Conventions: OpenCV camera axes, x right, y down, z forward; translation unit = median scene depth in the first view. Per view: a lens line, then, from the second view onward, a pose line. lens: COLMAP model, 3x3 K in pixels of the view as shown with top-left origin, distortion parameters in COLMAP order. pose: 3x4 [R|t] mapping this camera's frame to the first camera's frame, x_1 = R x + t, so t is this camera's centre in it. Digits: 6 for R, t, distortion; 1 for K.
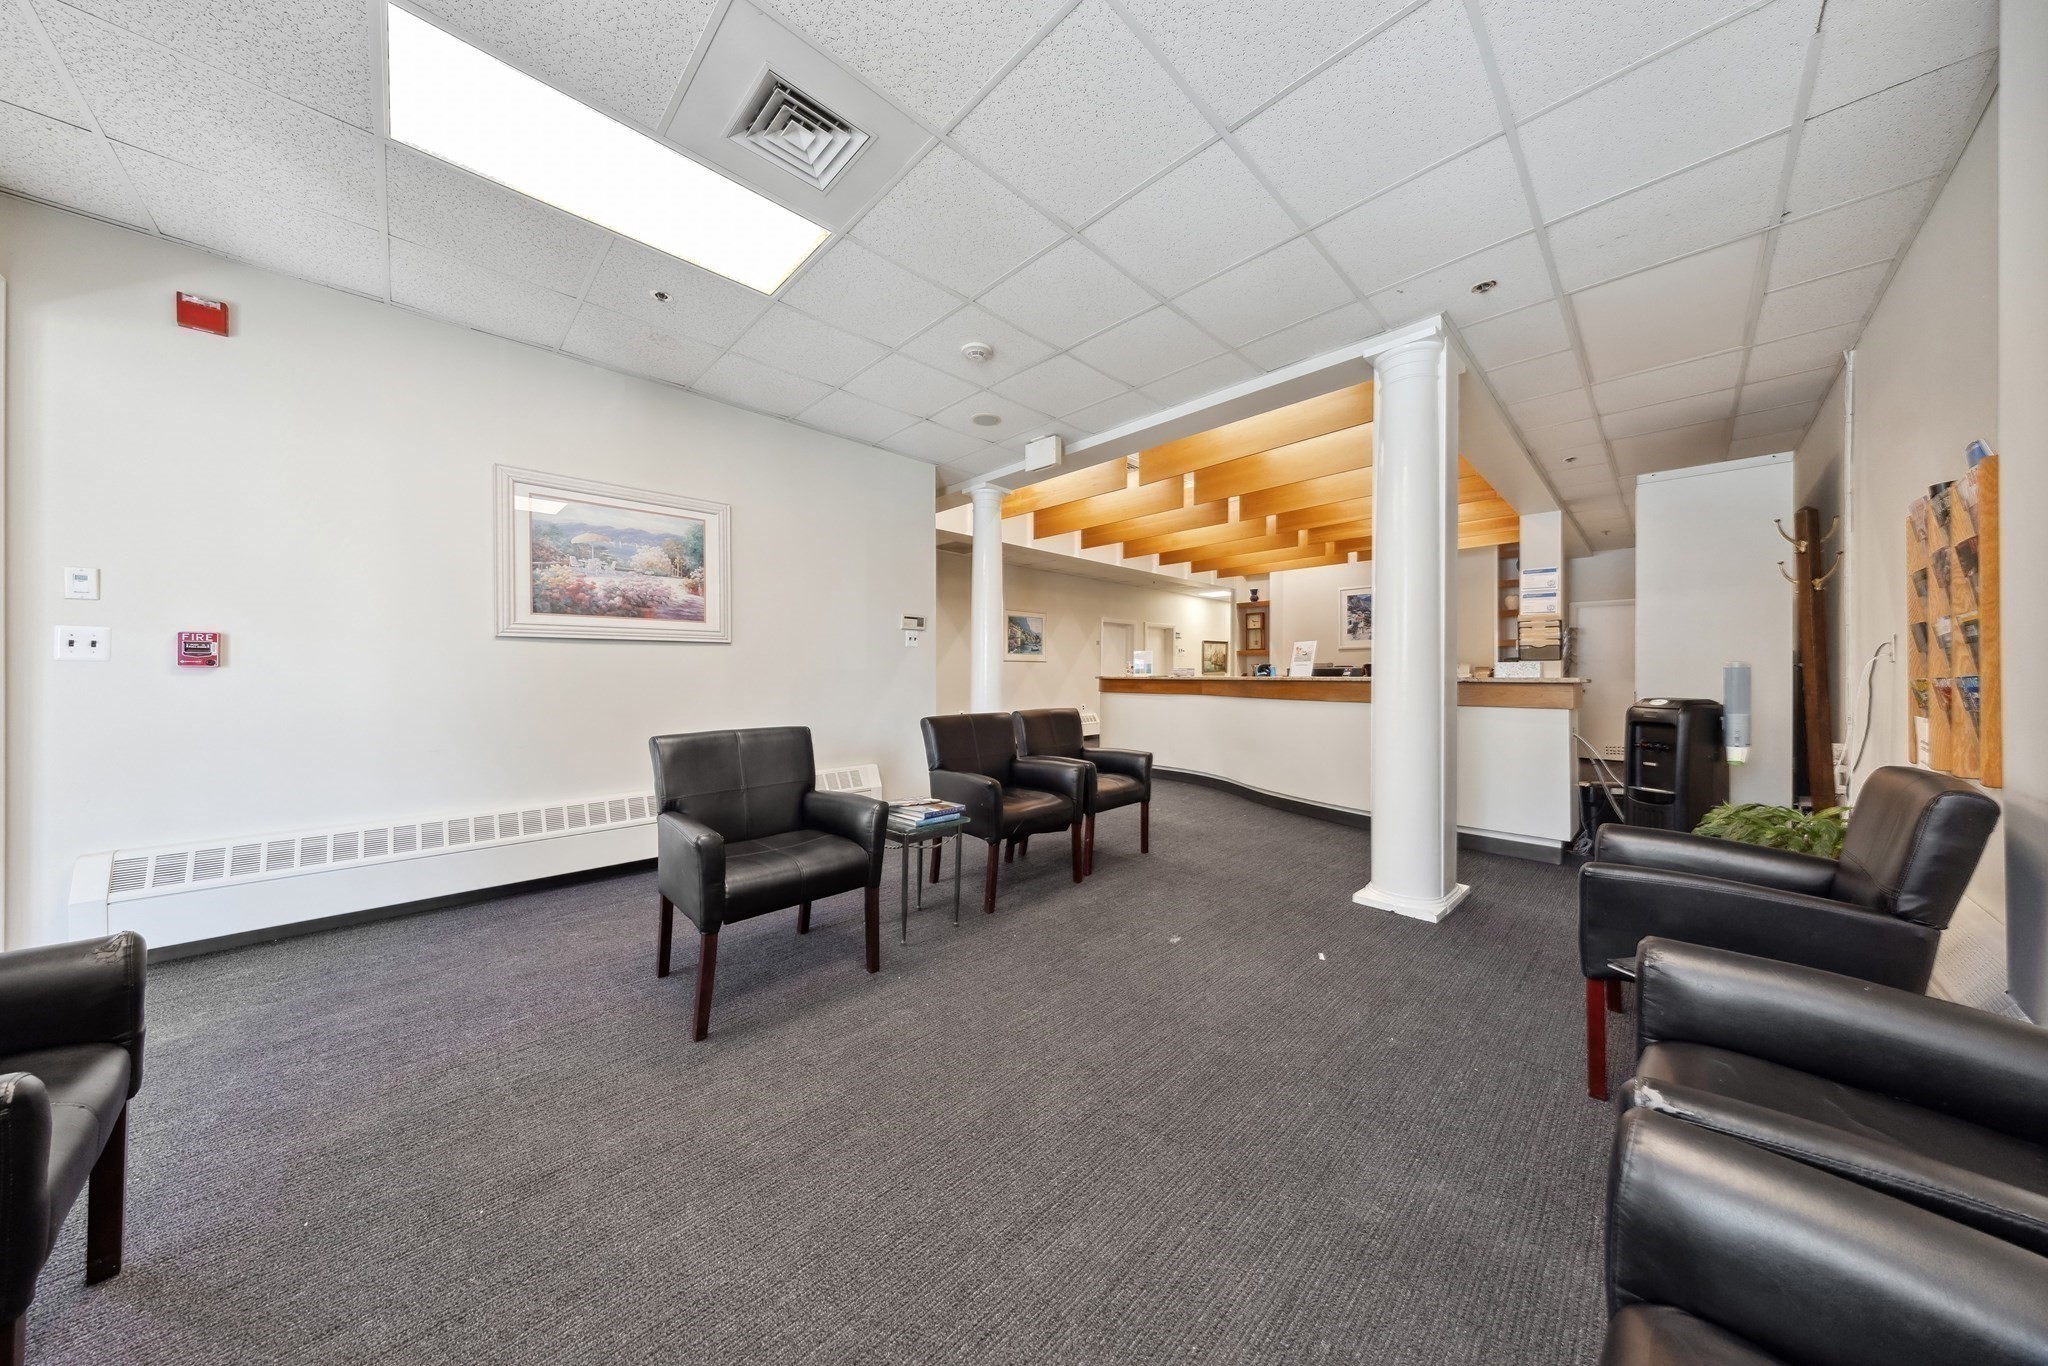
lens RADIAL K [[633.7, 0, 1005.5], [0, 633.7, 681.8], [0, 0, 1]] dist [0.000348, -0.000013]
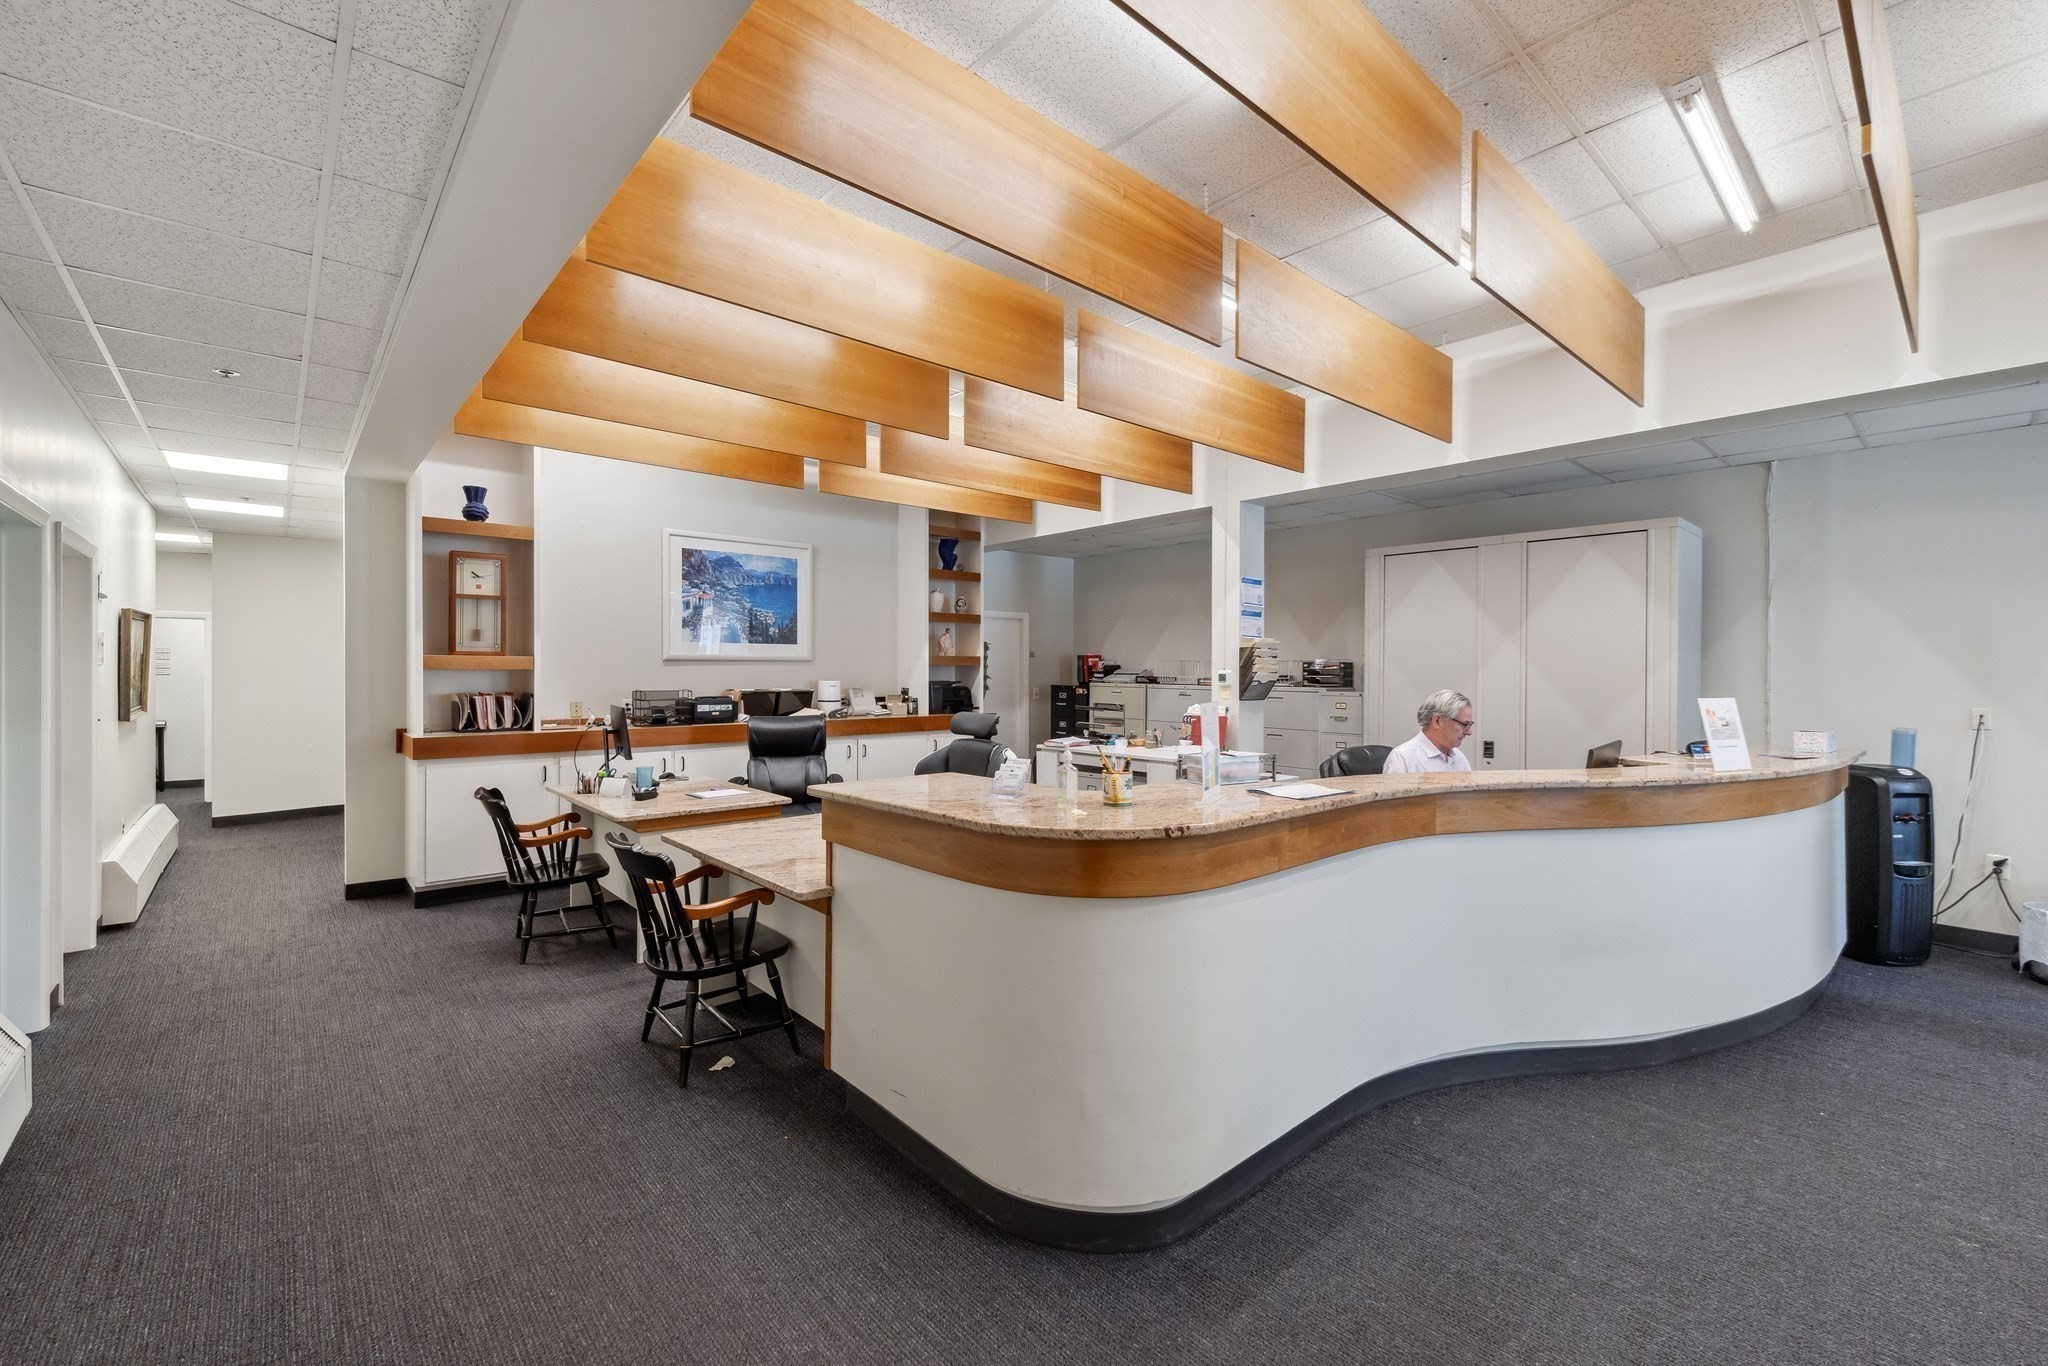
lens RADIAL K [[830.6, 0, 1028.2], [0, 830.6, 672.4], [0, 0, 1]] dist [-0.001609, 0.000032]
pose [[0.013245, -0.004731, 0.999901, -0.082590], [0.007820, 0.999959, 0.004628, -0.043399], [-0.999882, 0.007758, 0.013282, 0.737928]]
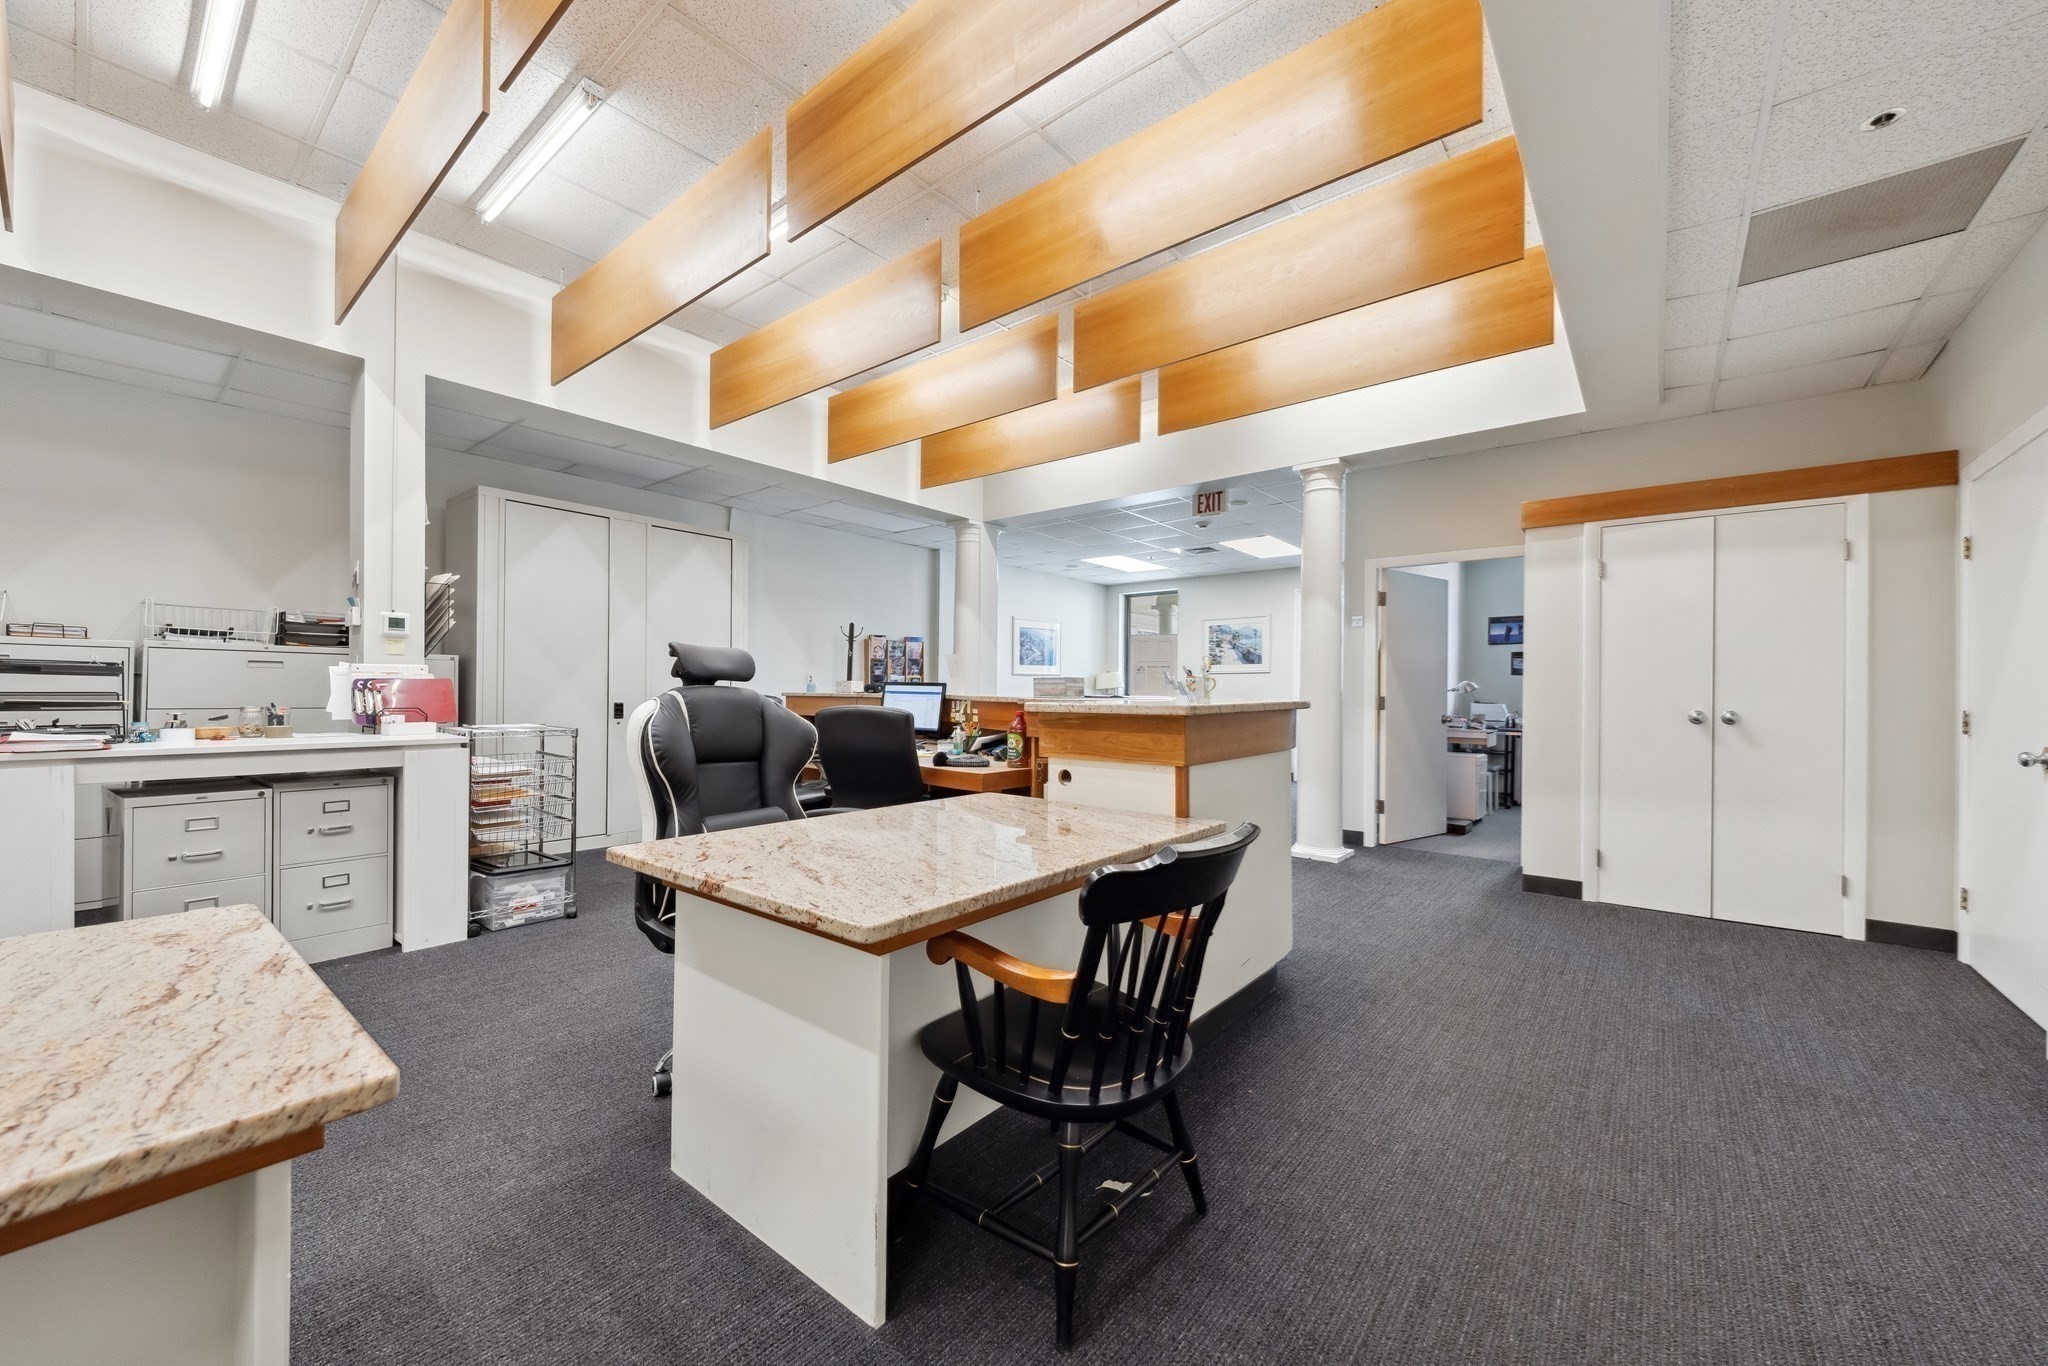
lens RADIAL K [[773.5, 0, 1007.9], [0, 773.5, 690.7], [0, 0, 1]] dist [0.000716, 0.000073]
pose [[-0.991716, -0.009224, -0.128122, 0.251330], [-0.010684, 0.999886, 0.010715, -0.011862], [0.128008, 0.011995, -0.991701, 1.006363]]
